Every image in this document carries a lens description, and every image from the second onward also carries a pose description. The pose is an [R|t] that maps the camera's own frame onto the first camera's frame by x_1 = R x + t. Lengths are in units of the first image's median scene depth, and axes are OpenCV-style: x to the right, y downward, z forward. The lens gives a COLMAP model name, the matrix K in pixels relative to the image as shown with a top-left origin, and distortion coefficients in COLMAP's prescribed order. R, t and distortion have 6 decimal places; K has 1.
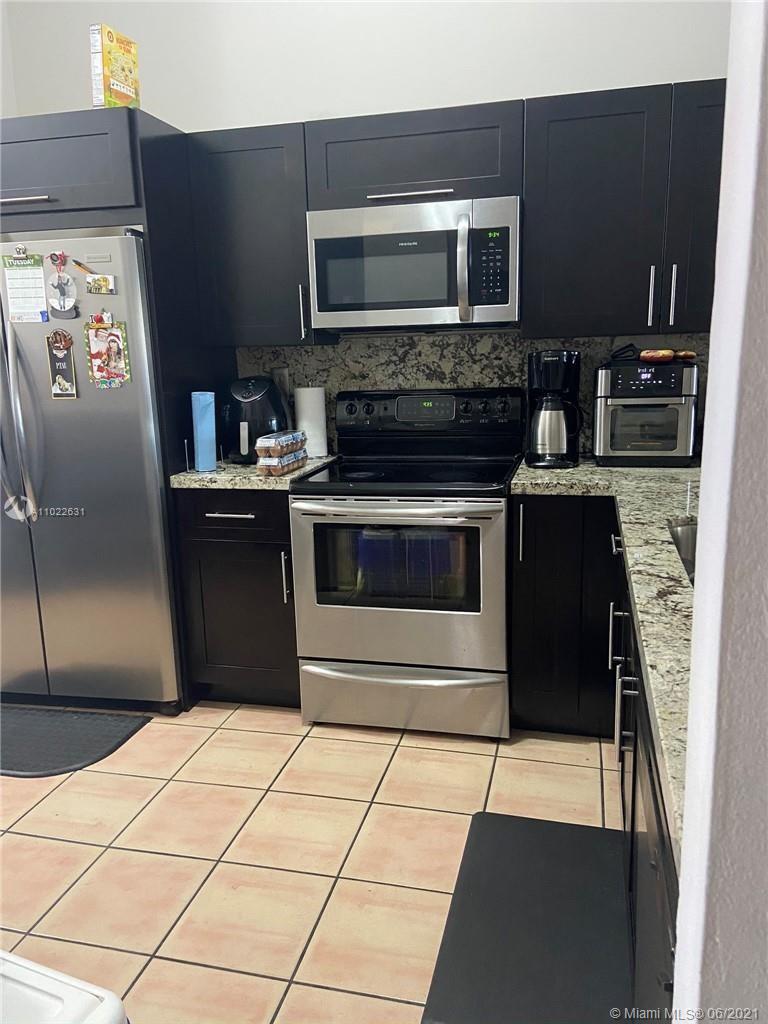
lens RADIAL K [[779.4, 0, 384.0], [0, 779.4, 512.0], [0, 0, 1]] dist [0.087981, -0.108977]
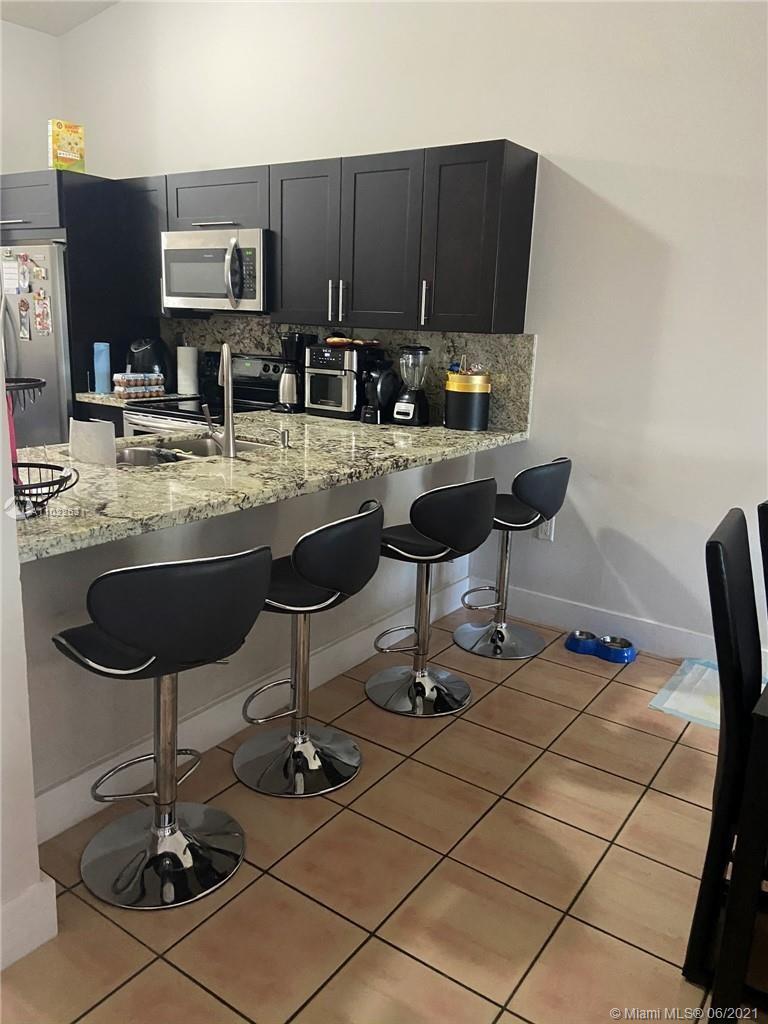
lens RADIAL K [[777.5, 0, 384.0], [0, 777.5, 512.0], [0, 0, 1]] dist [0.010760, -0.001089]
pose [[0.934088, 0.148238, -0.324816, 0.916745], [-0.138990, 0.988947, 0.051633, 0.026096], [0.328880, -0.003084, 0.944367, -0.320593]]
